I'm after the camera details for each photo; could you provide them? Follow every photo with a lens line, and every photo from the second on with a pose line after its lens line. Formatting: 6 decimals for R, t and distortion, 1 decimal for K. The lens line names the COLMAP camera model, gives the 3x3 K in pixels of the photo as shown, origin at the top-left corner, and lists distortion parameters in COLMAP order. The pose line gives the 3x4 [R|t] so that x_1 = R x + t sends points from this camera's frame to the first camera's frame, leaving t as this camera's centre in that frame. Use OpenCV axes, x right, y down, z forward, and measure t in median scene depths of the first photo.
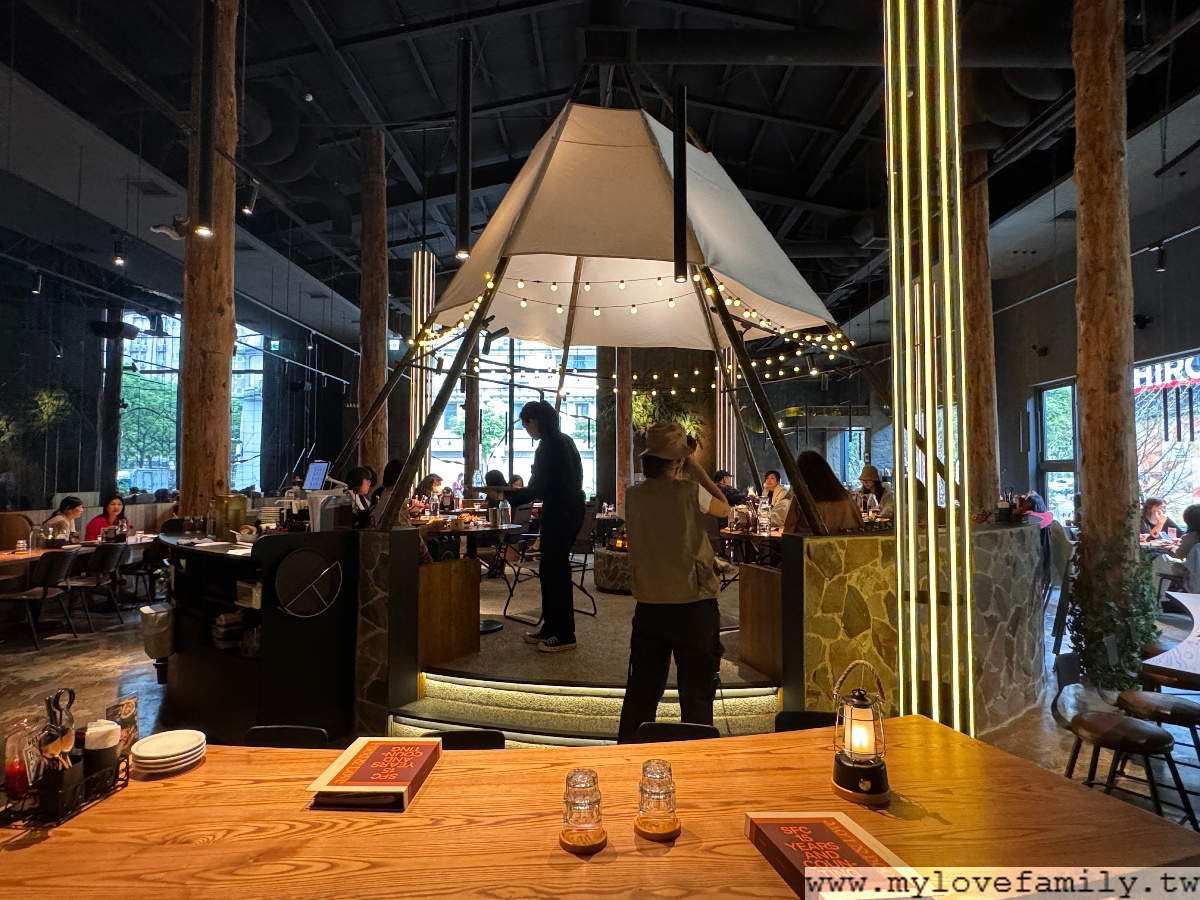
lens RADIAL K [[664.0, 0, 600.0], [0, 664.0, 450.0], [0, 0, 1]] dist [-0.001748, -0.000146]
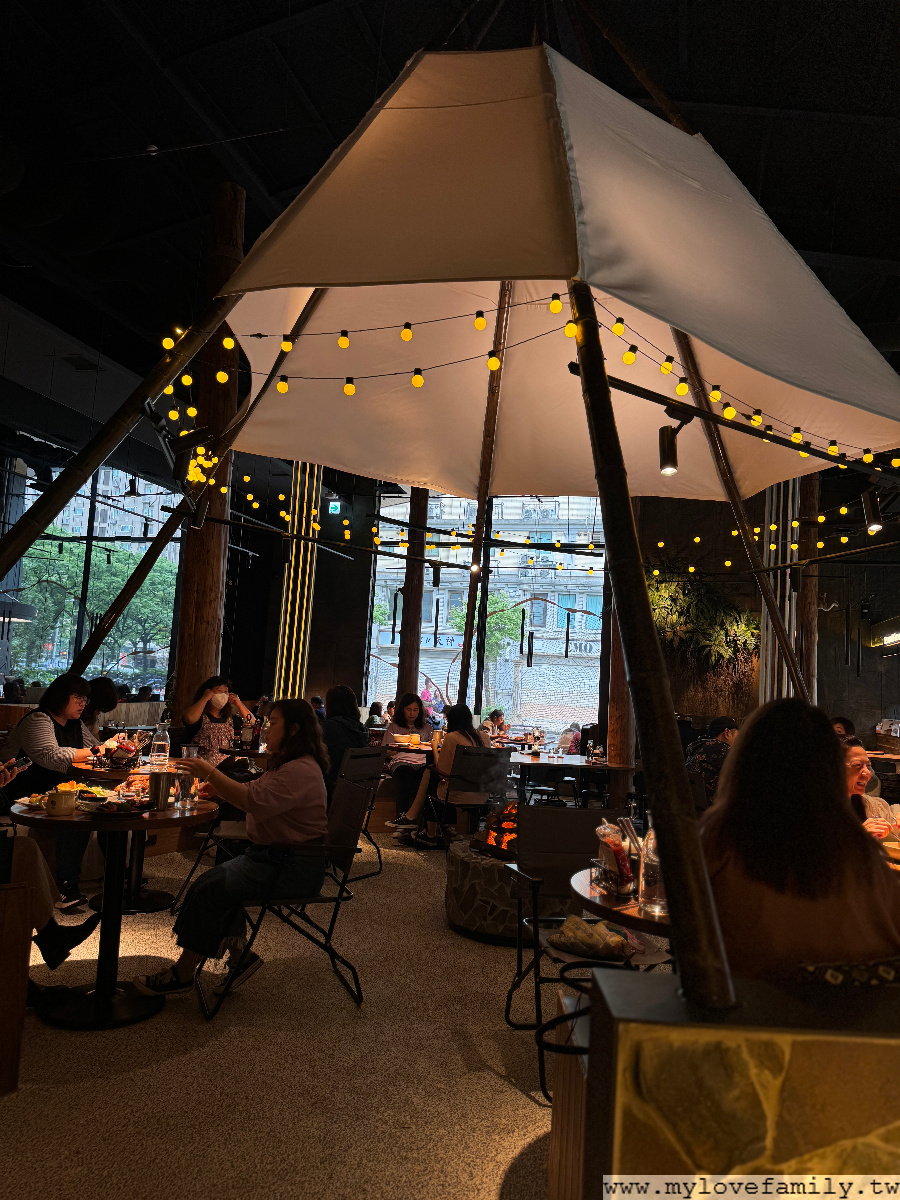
lens RADIAL K [[837.0, 0, 450.0], [0, 837.0, 600.0], [0, 0, 1]] dist [0.069184, -0.082545]
pose [[0.966993, 0.033868, -0.252540, 0.116338], [-0.049723, 0.997154, -0.056663, -0.009973], [0.249903, 0.067350, 0.965926, 0.218538]]
